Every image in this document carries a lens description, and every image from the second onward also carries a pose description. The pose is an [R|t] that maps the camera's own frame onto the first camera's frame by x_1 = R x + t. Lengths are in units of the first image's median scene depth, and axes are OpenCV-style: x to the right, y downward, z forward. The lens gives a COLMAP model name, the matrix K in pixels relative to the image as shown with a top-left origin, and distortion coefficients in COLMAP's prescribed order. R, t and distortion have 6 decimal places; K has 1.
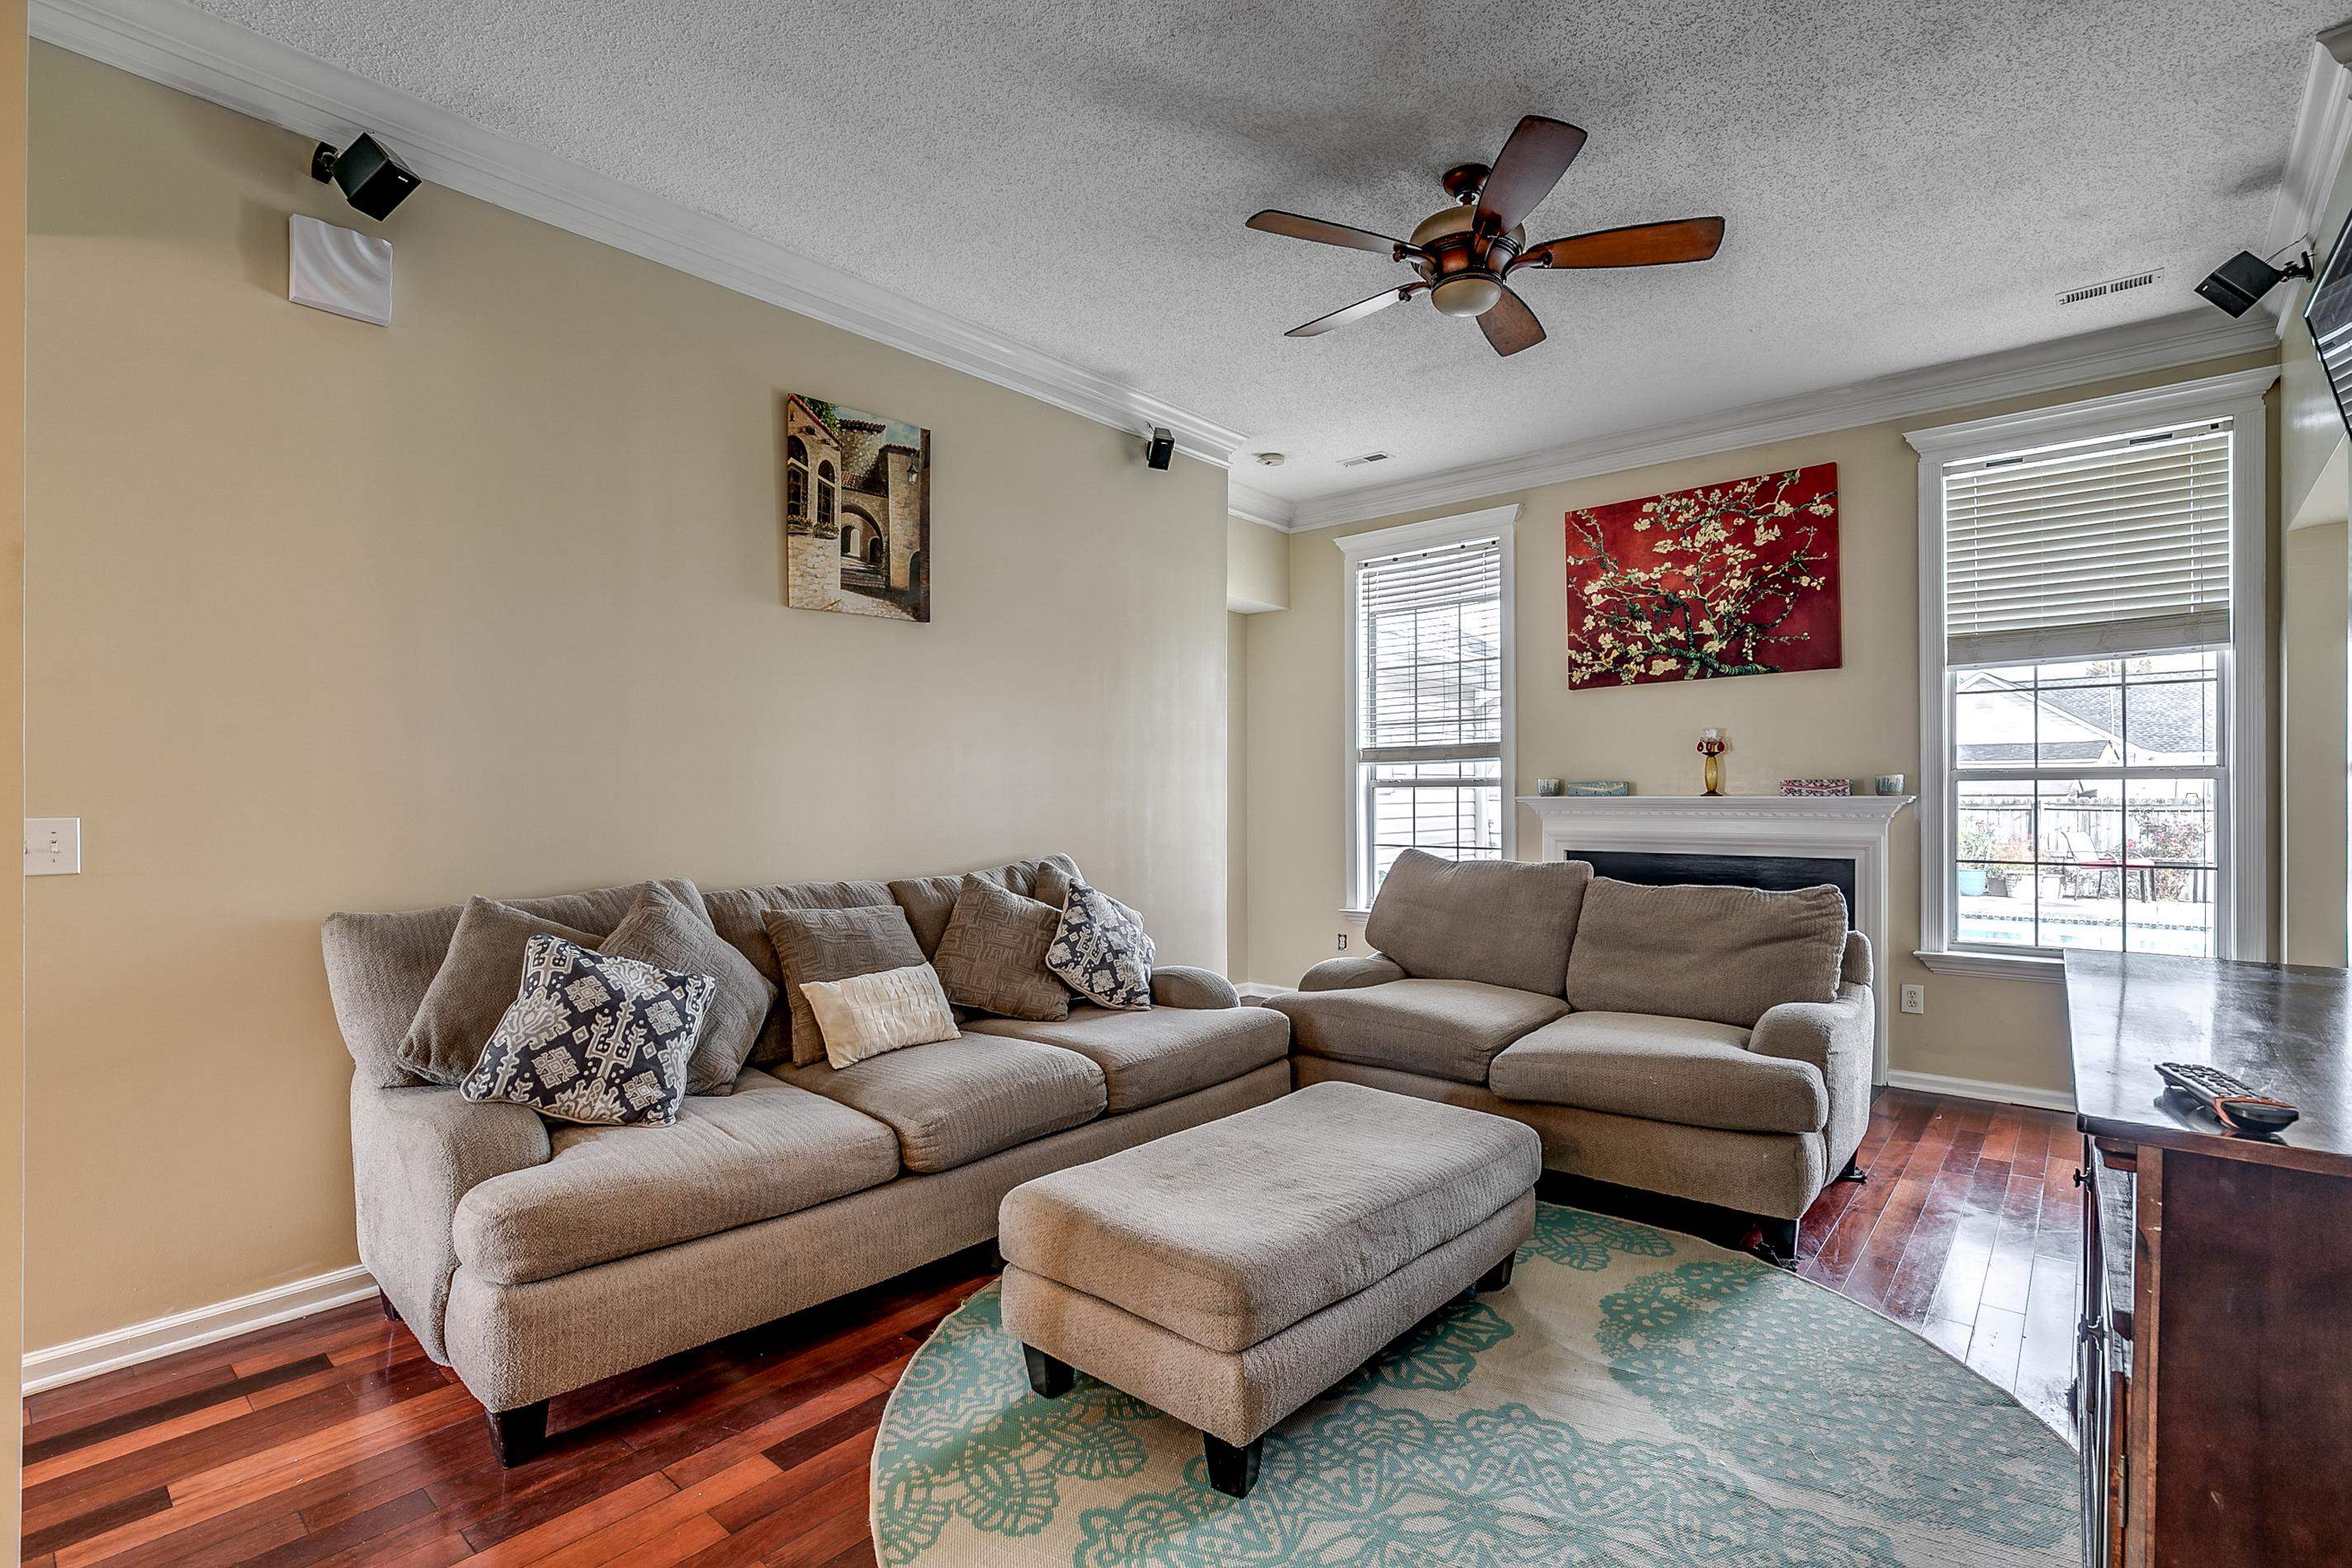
lens RADIAL K [[1084.4, 0, 1185.2], [0, 1084.4, 799.1], [0, 0, 1]] dist [0.000016, 0.000461]
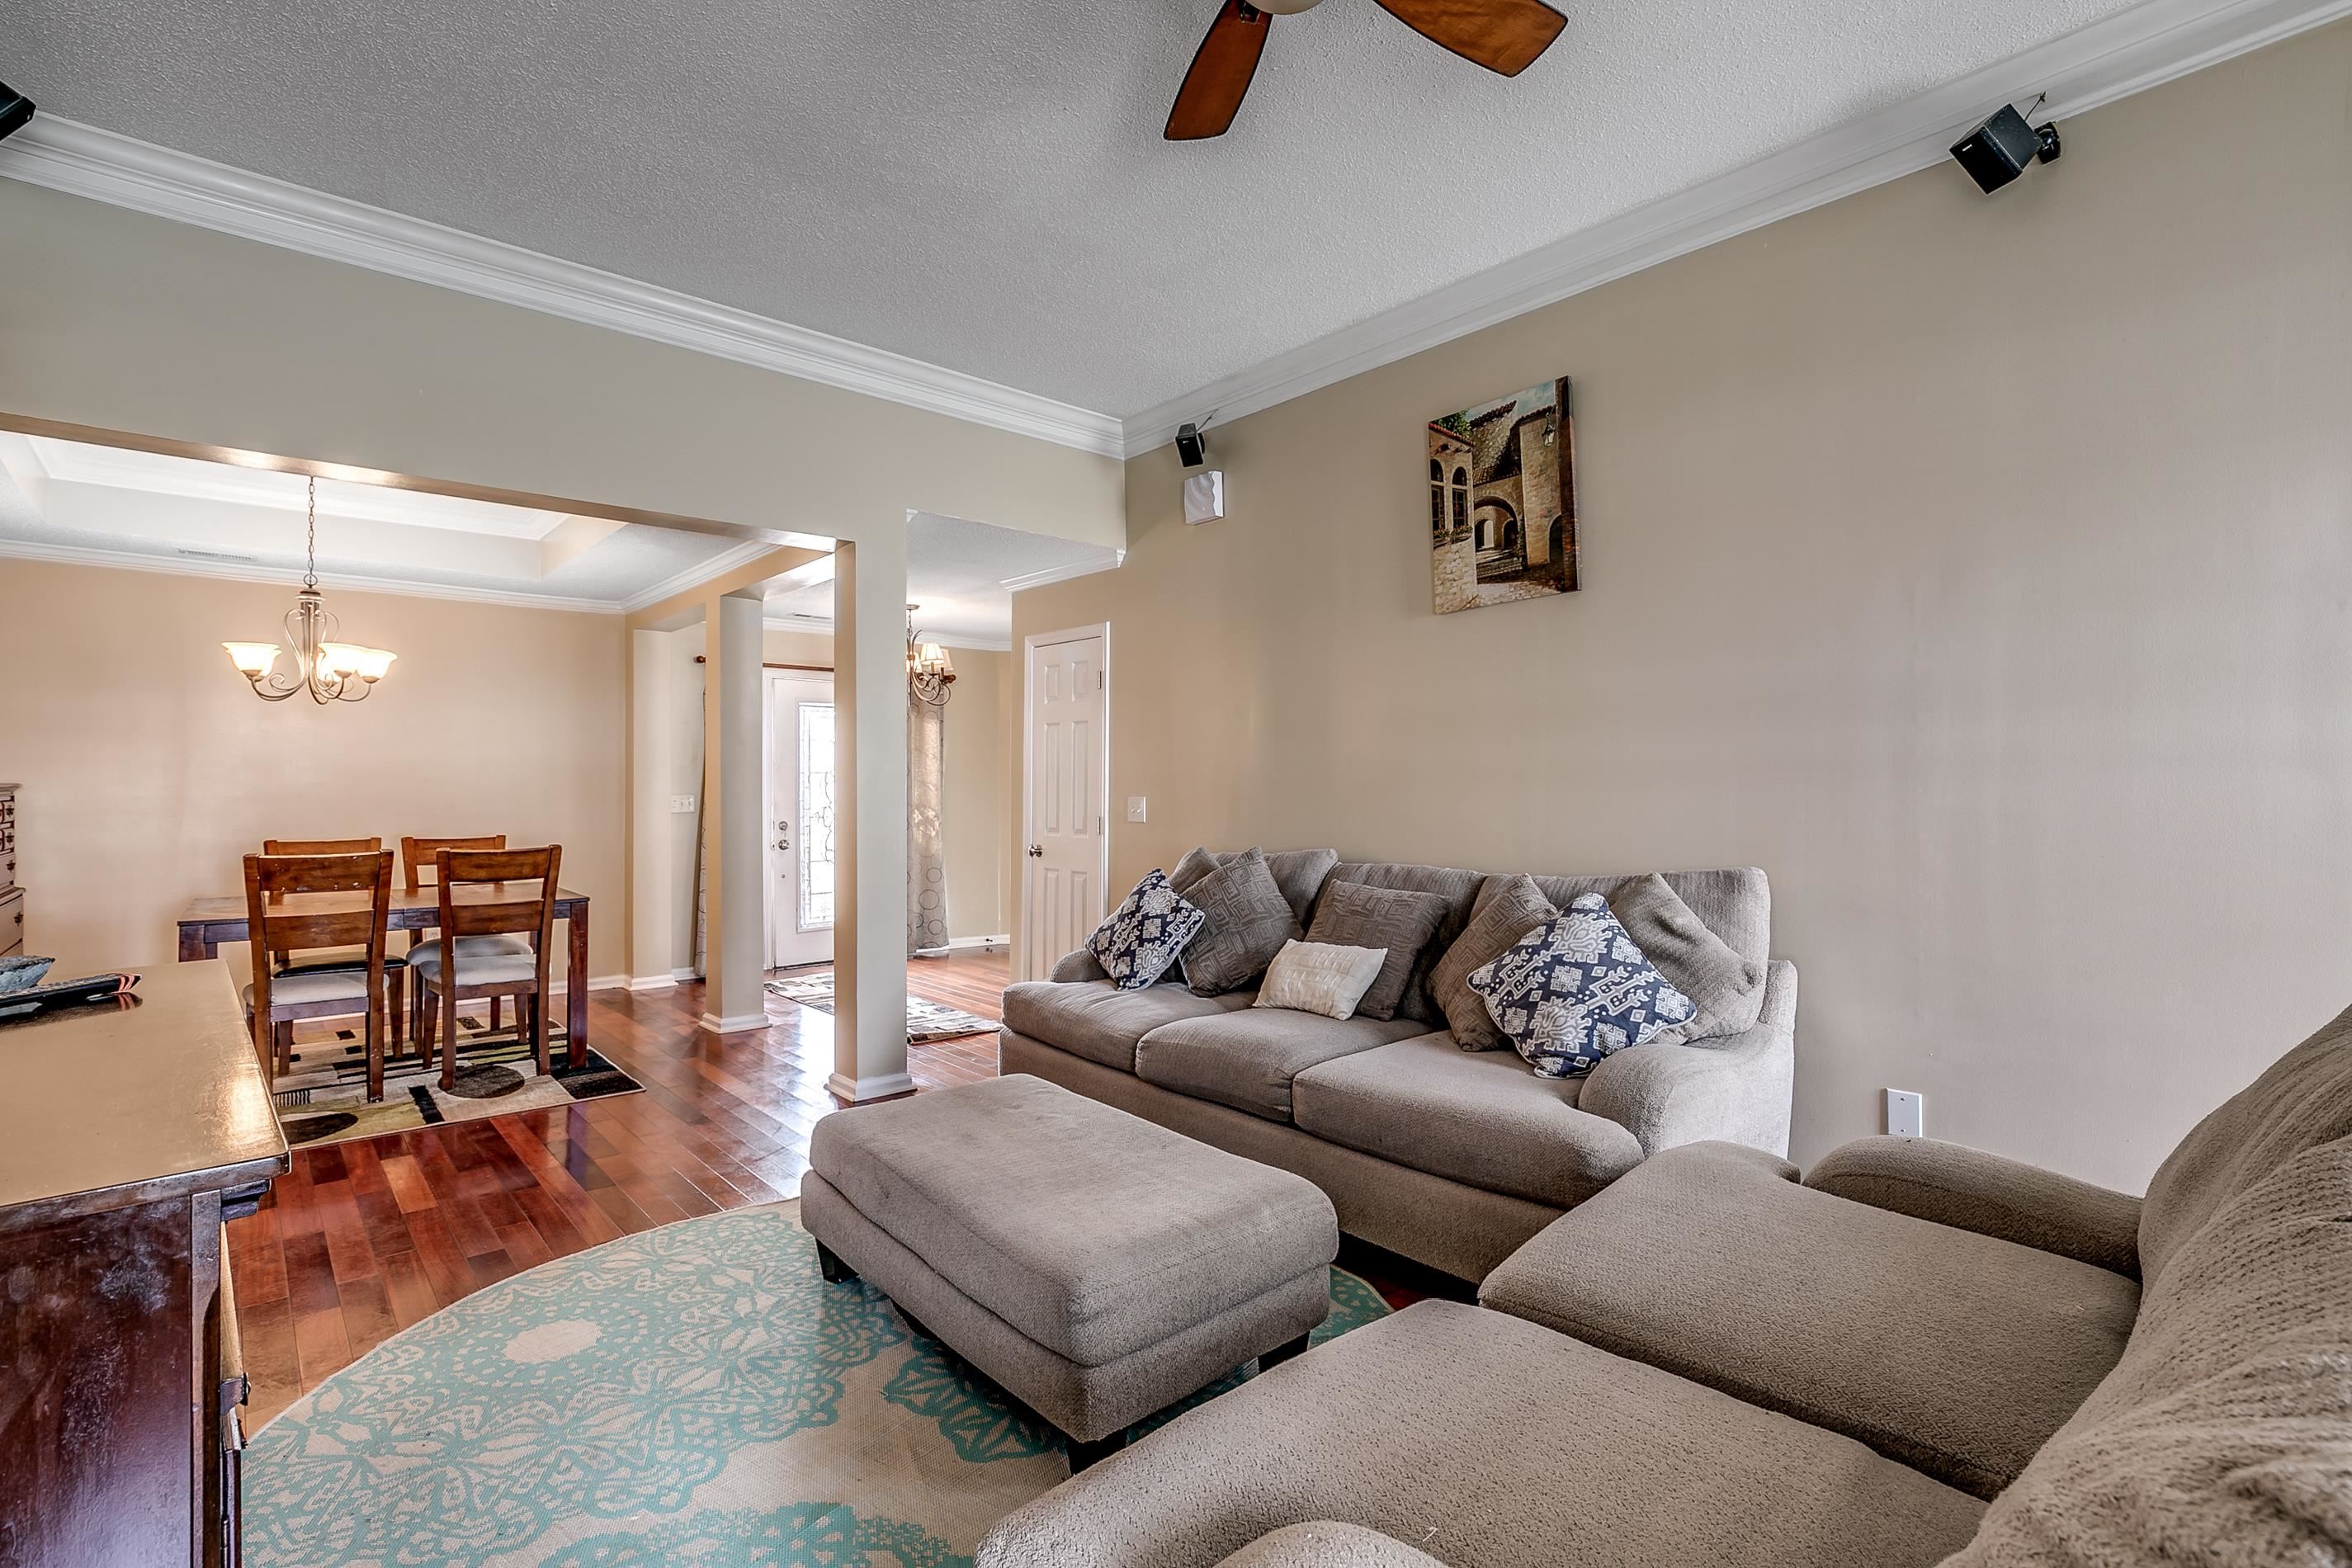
lens RADIAL K [[1066.8, 0, 1176.0], [0, 1066.8, 784.0], [0, 0, 1]] dist [-0.013221, 0.000168]
pose [[-0.128380, -0.004094, -0.991717, 0.715166], [-0.002759, 0.999989, -0.003771, -0.000735], [0.991721, 0.002252, -0.128390, 0.847963]]
